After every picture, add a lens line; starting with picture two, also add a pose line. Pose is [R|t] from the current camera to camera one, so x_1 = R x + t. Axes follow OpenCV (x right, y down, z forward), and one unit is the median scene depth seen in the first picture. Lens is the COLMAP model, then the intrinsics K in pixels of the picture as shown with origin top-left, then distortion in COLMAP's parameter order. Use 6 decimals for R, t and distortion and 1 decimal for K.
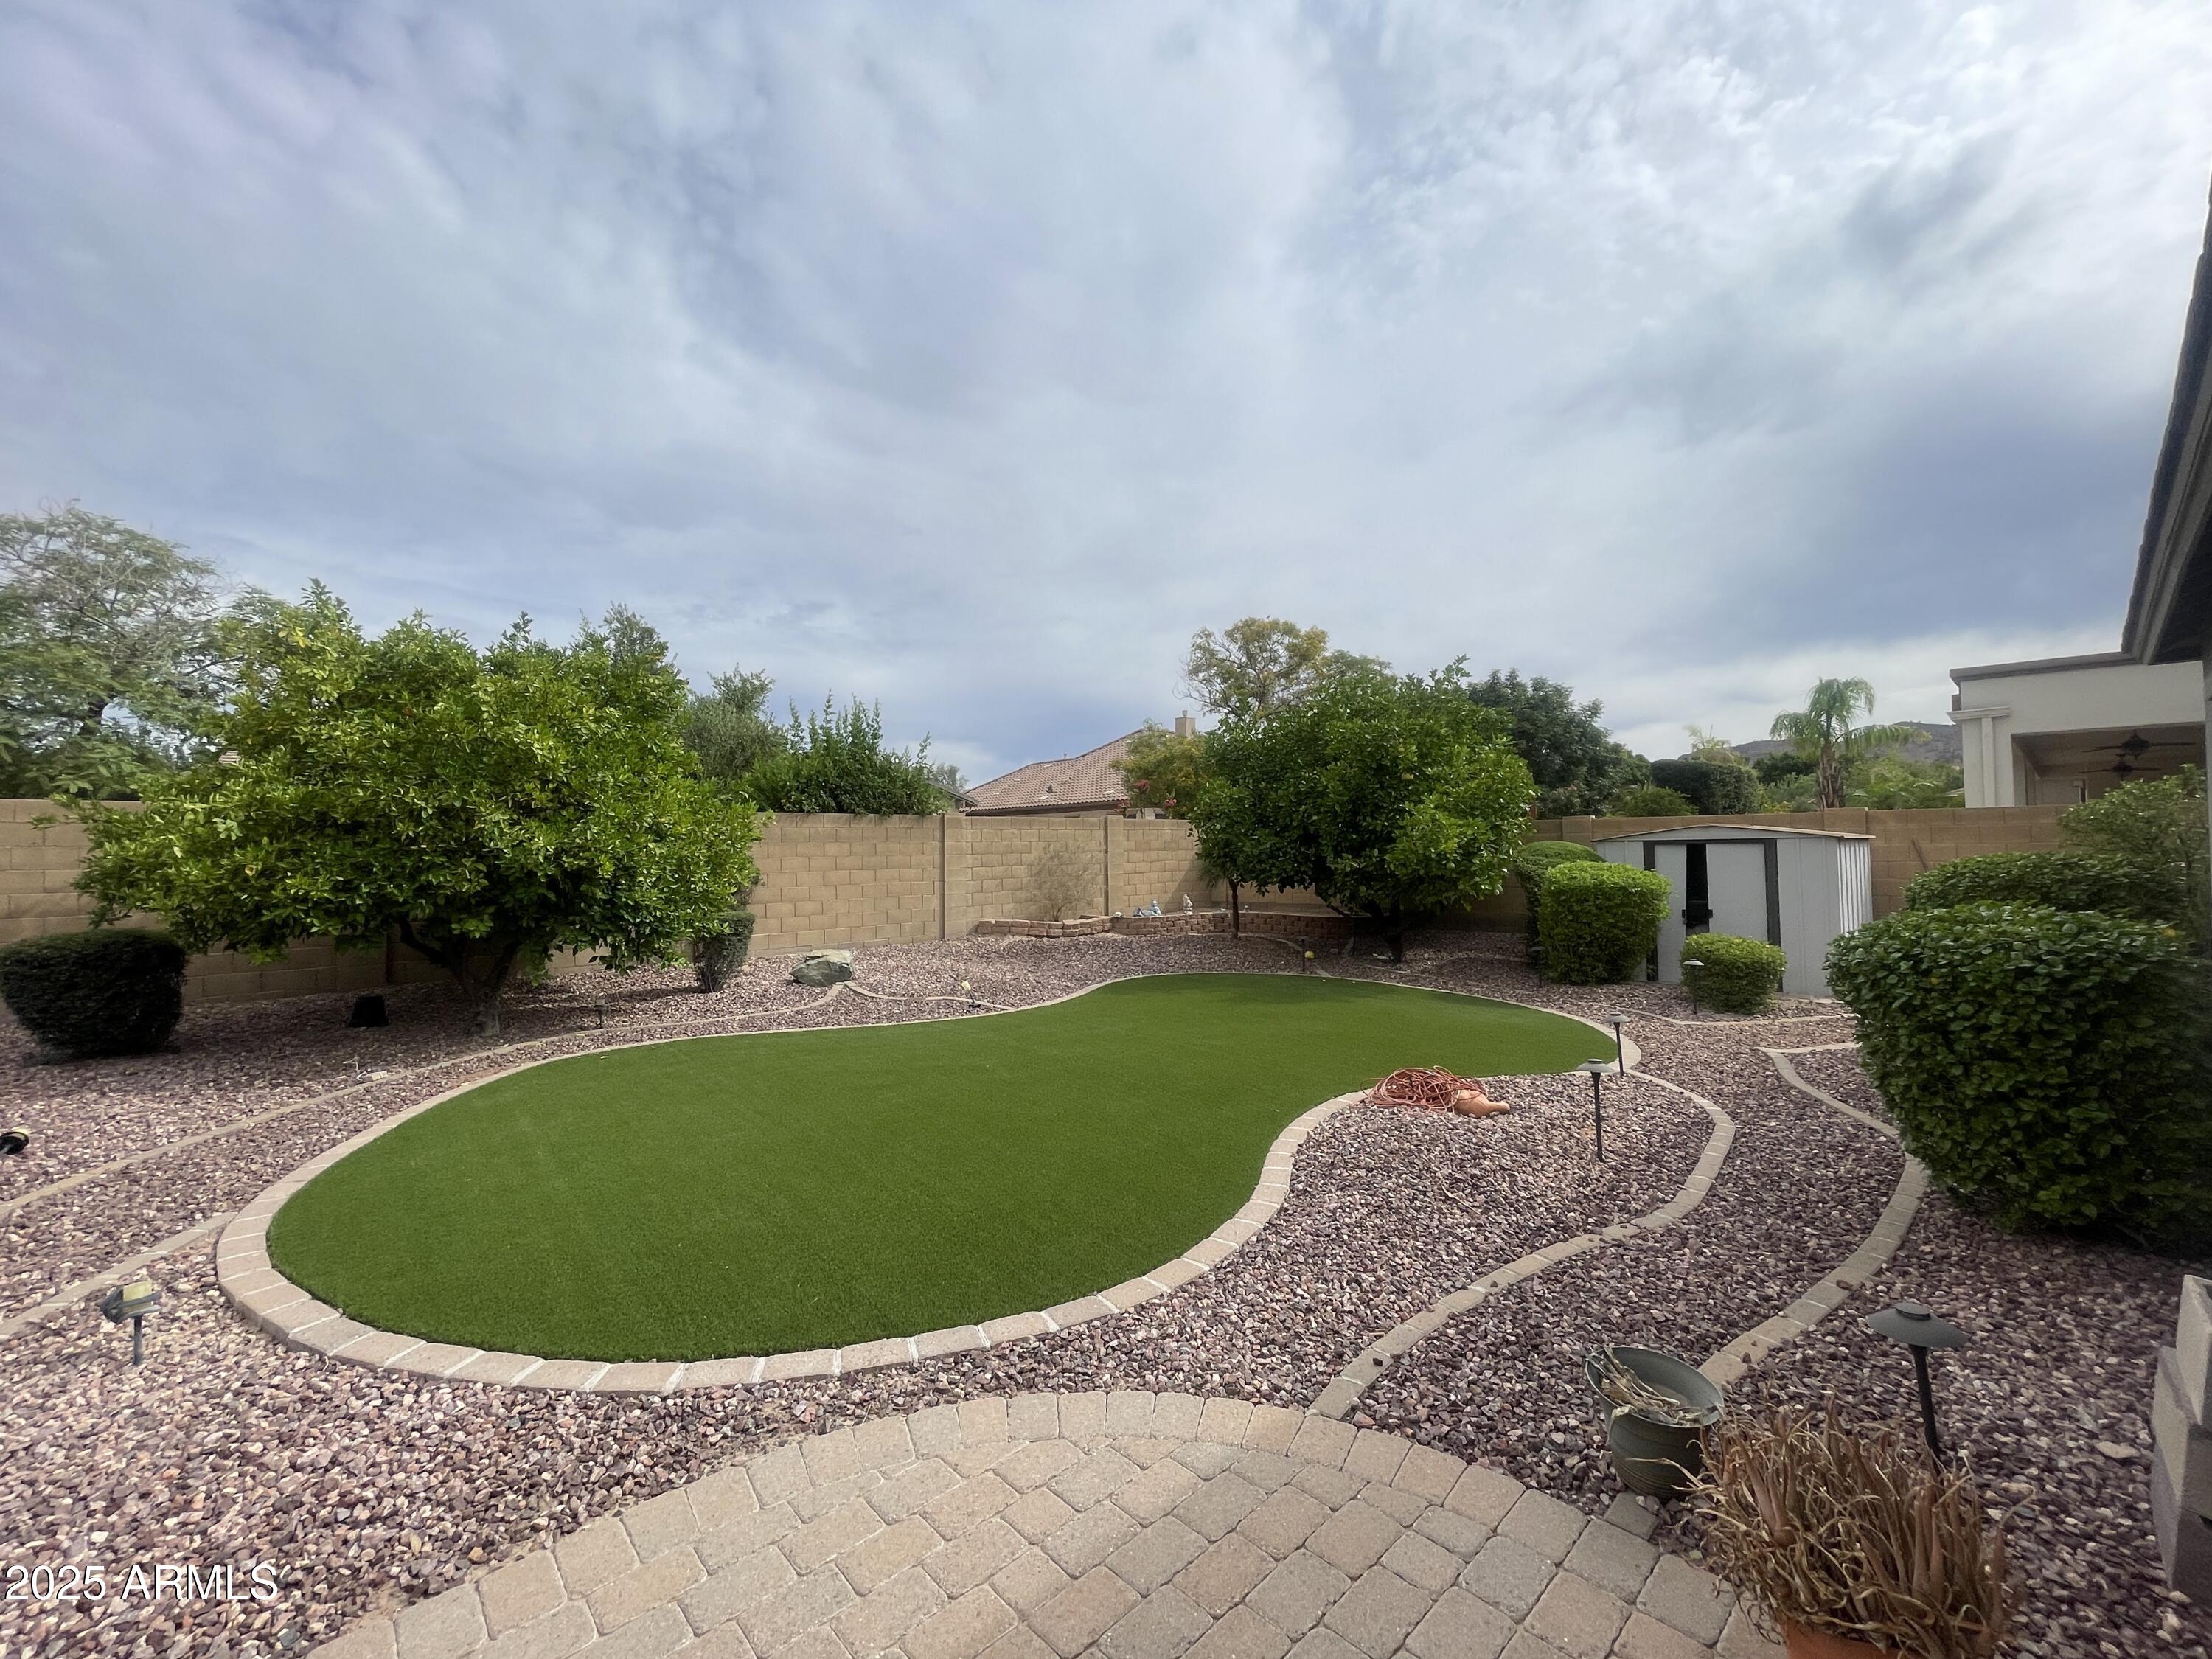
lens RADIAL K [[901.3, 0, 1110.8], [0, 901.3, 821.2], [0, 0, 1]] dist [0.001394, 0.000196]
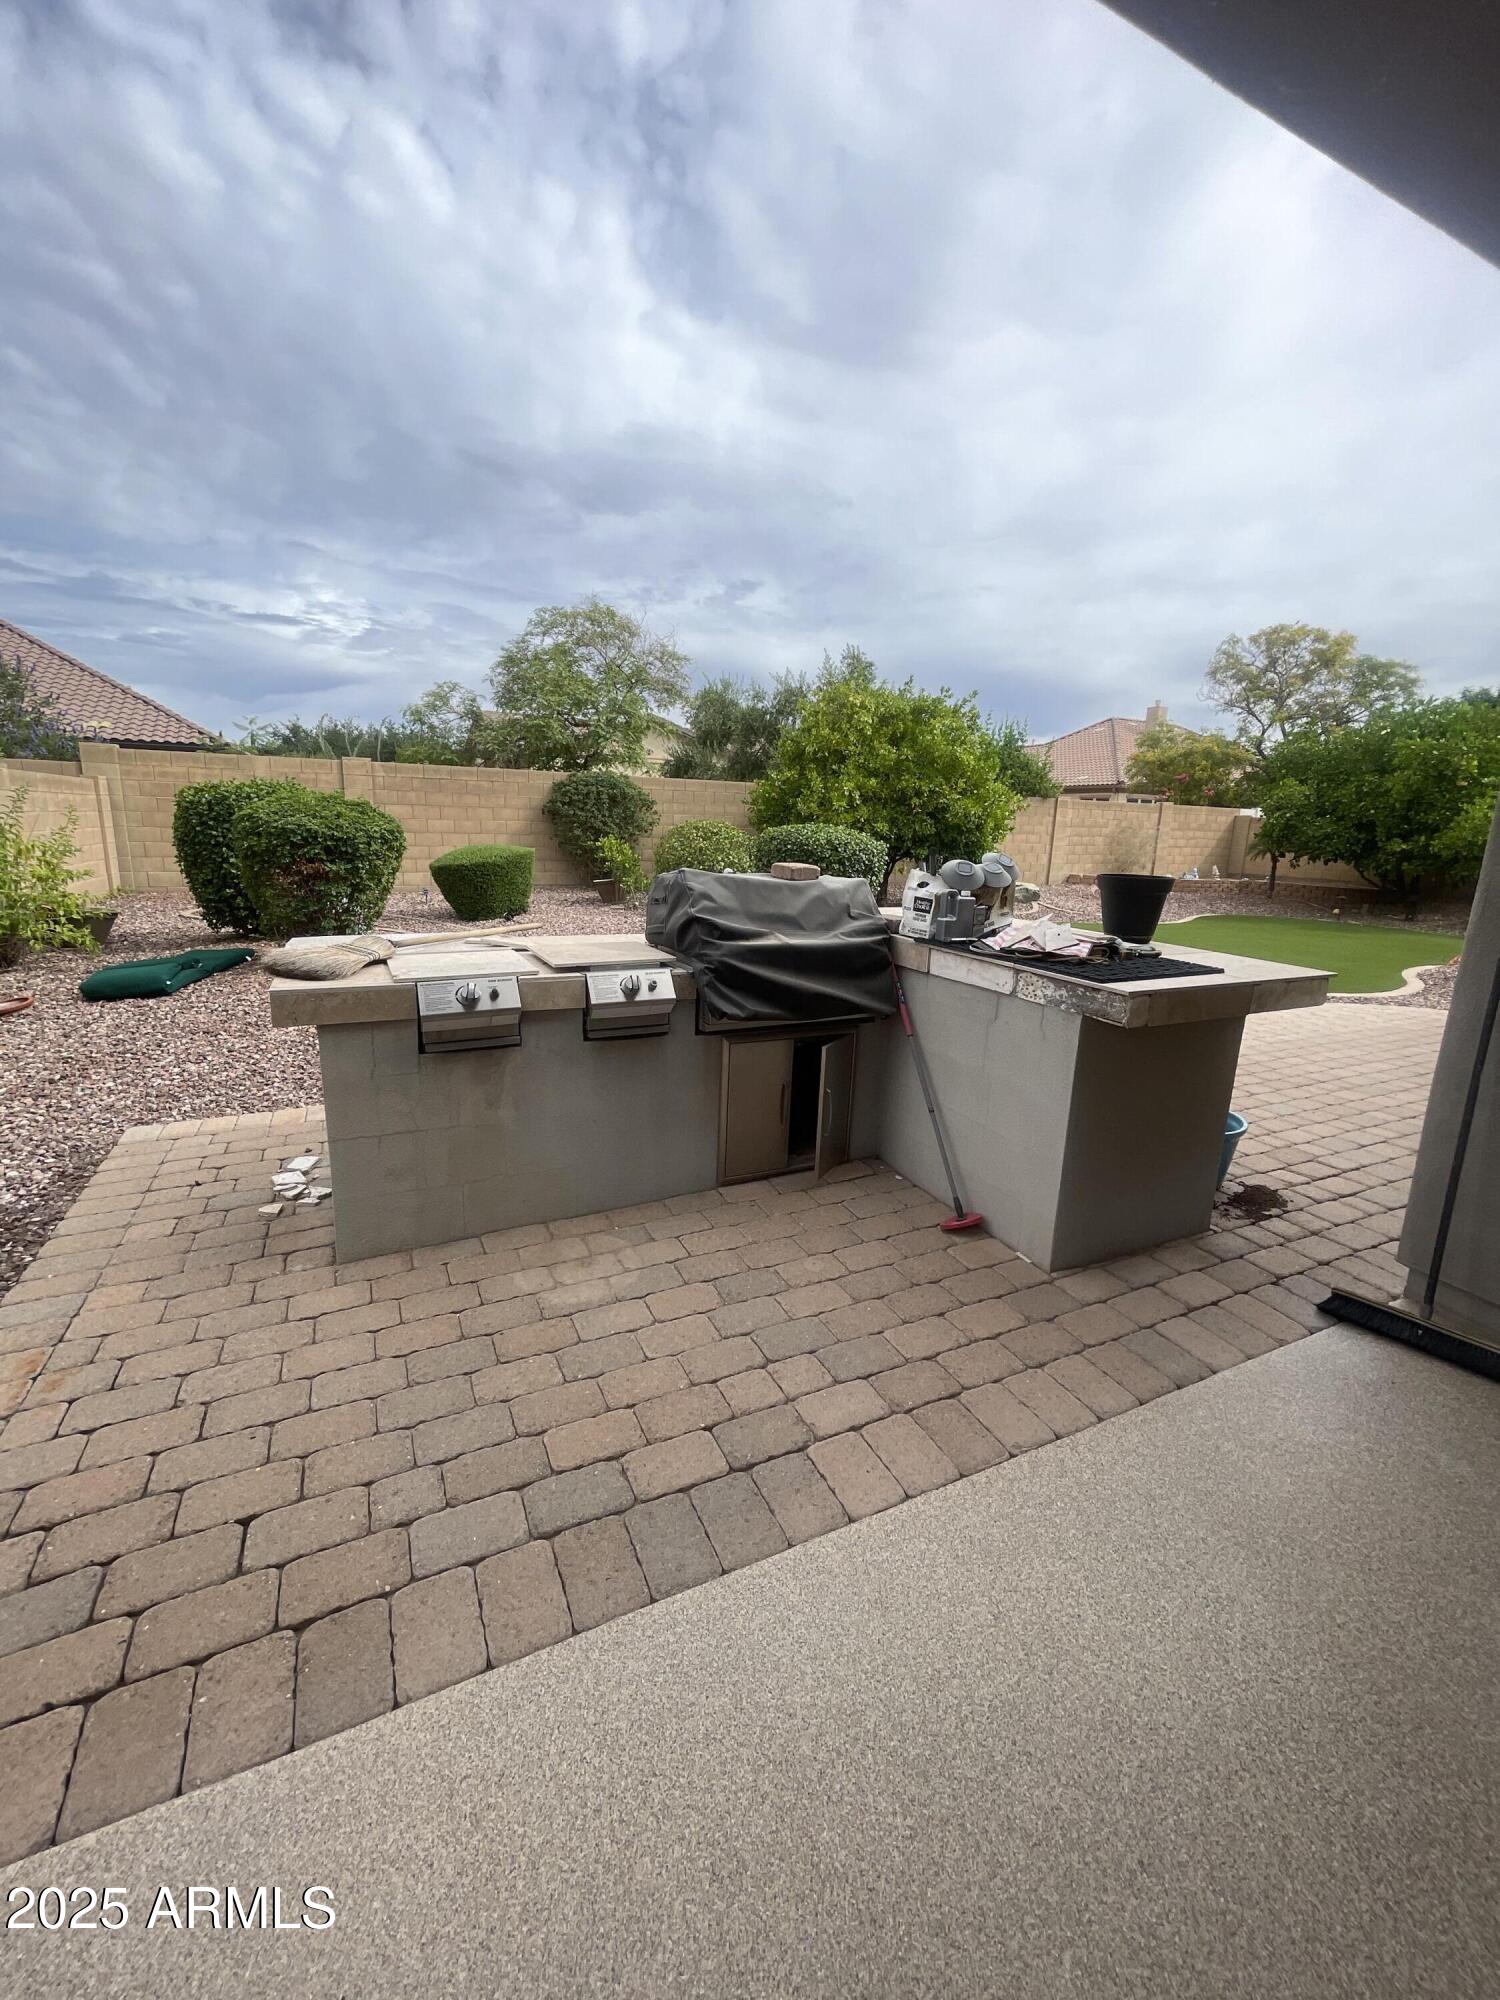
lens RADIAL K [[815.8, 0, 750.0], [0, 815.8, 1000.0], [0, 0, 1]] dist [0.000167, -0.000043]
pose [[0.955629, 0.105025, -0.275214, -0.075159], [-0.035460, 0.968503, 0.246466, 0.000454], [0.292430, -0.225771, 0.929254, -0.123806]]
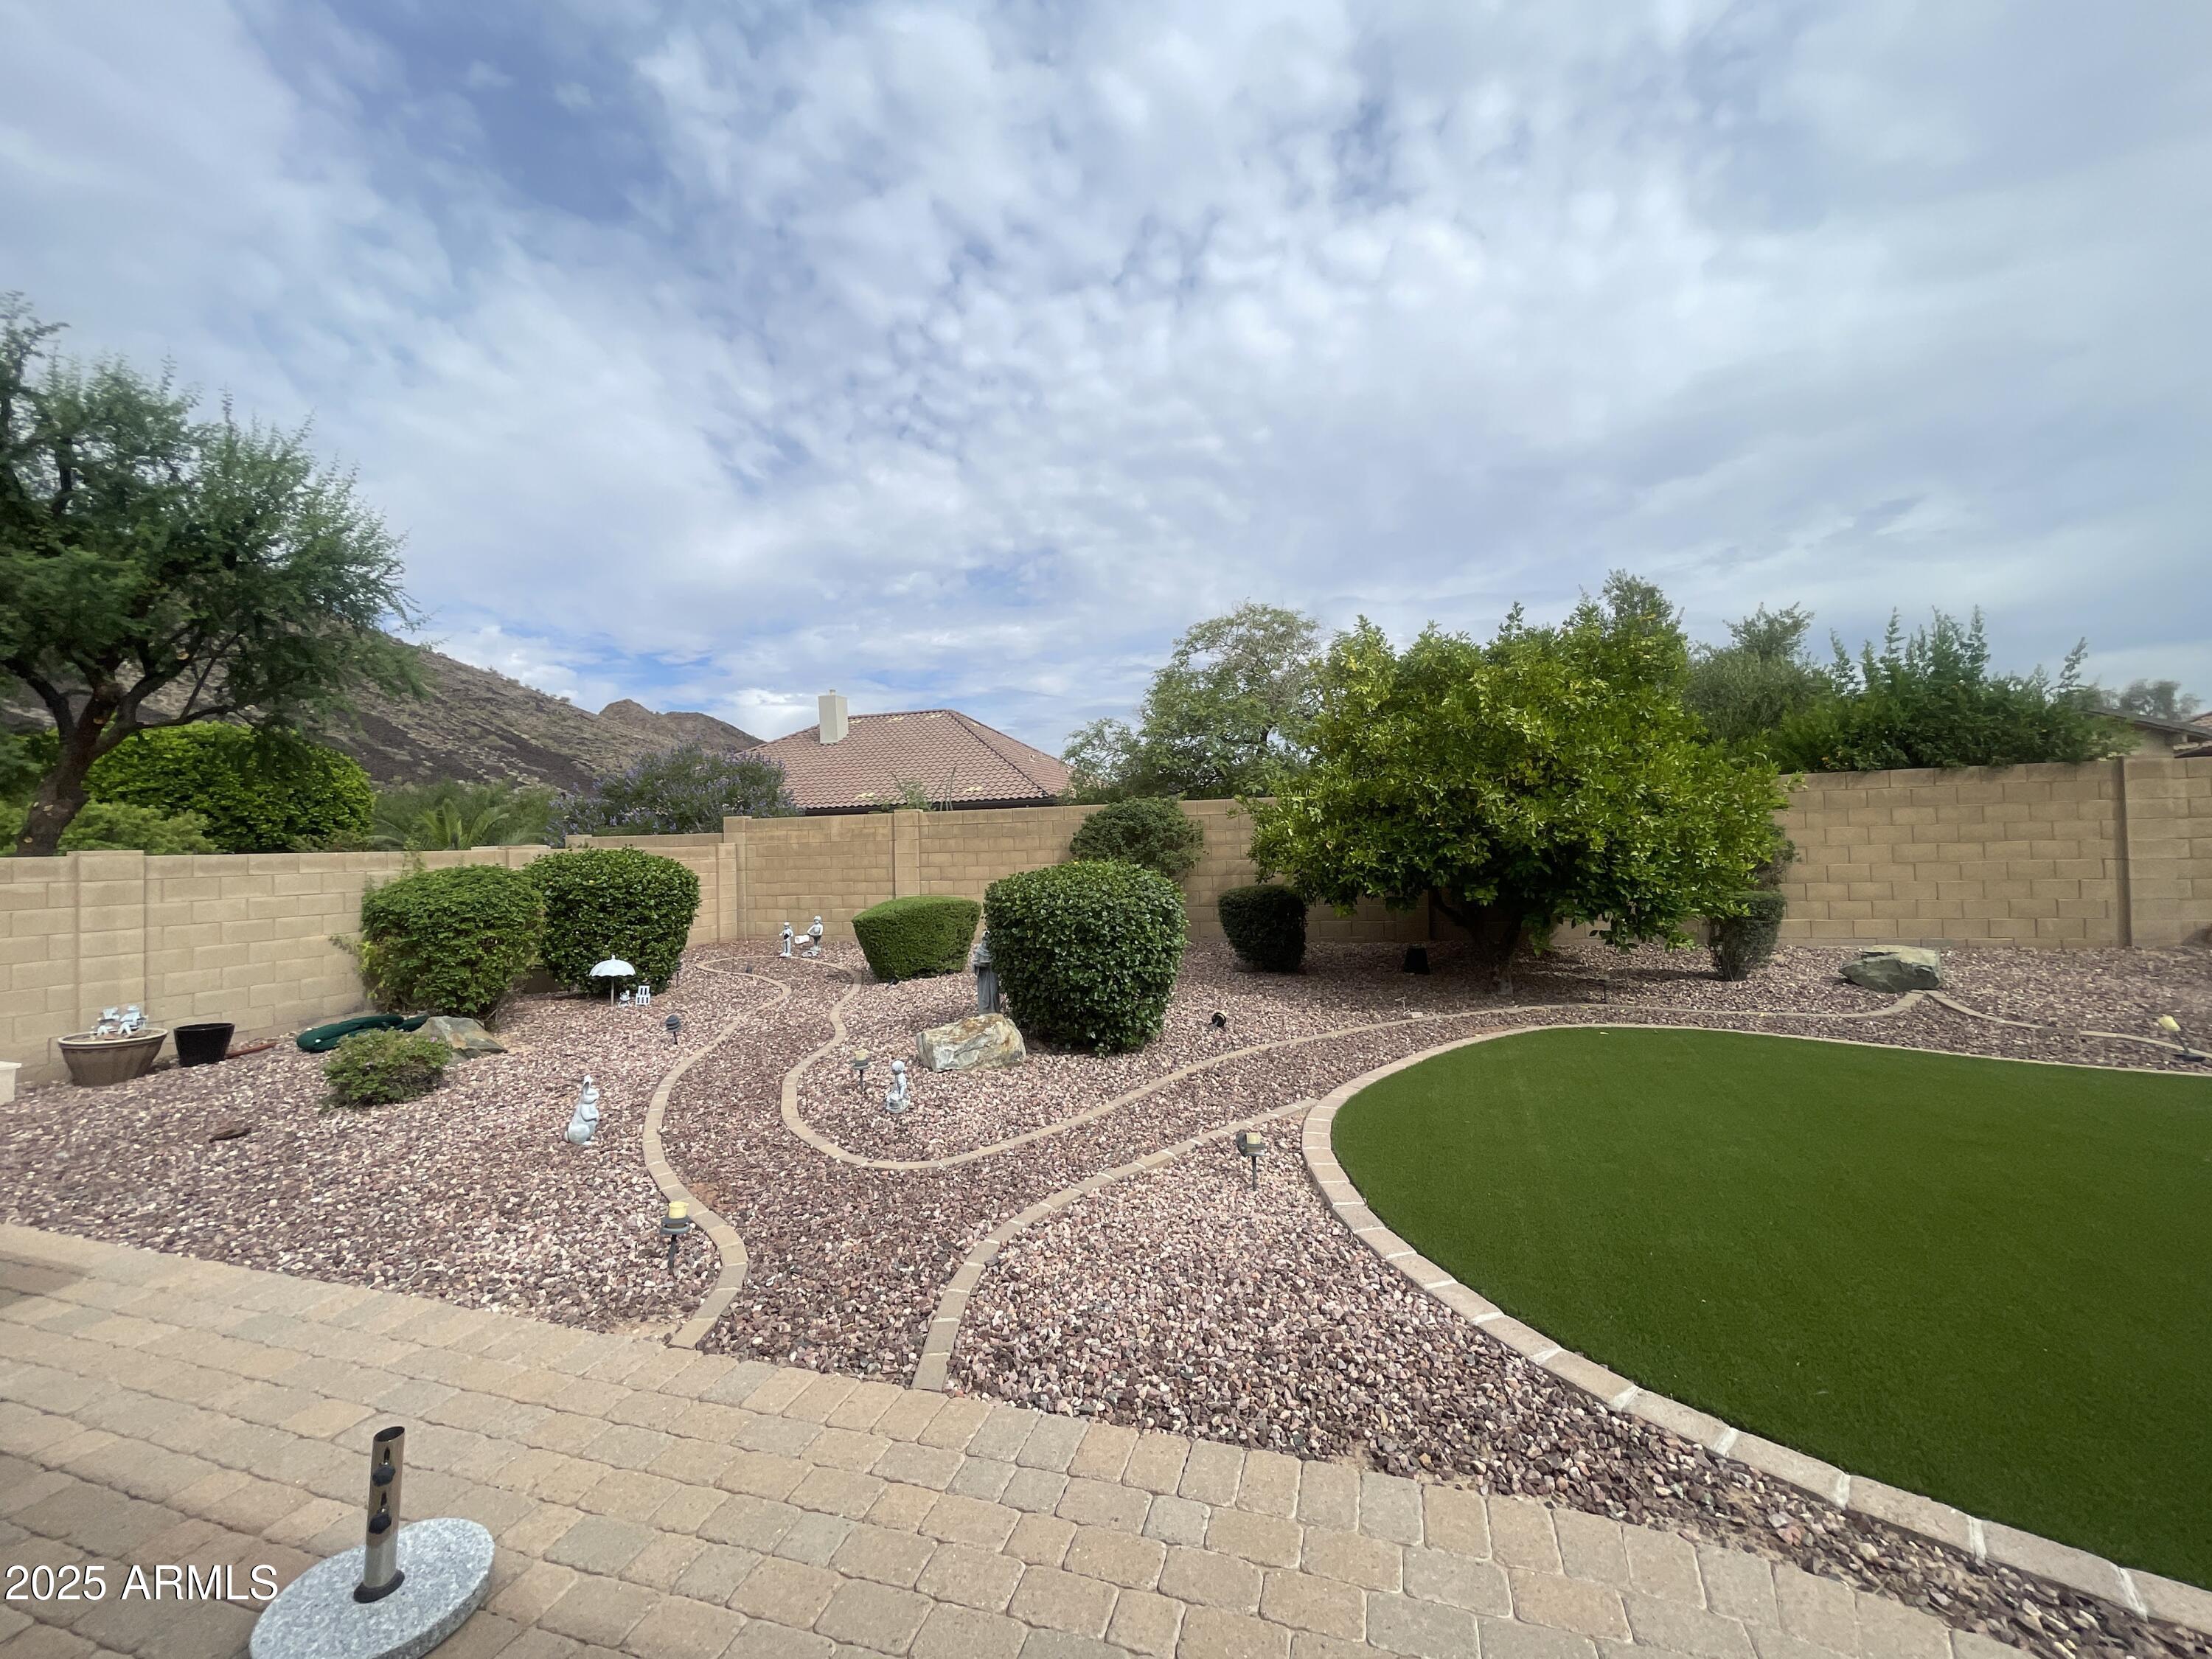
lens RADIAL K [[901.3, 0, 1110.8], [0, 901.3, 821.2], [0, 0, 1]] dist [0.001394, 0.000196]
pose [[0.501857, -0.023919, -0.864620, 0.028566], [0.050289, 0.998734, 0.001561, 0.000772], [0.863487, -0.044264, 0.502424, 0.048512]]
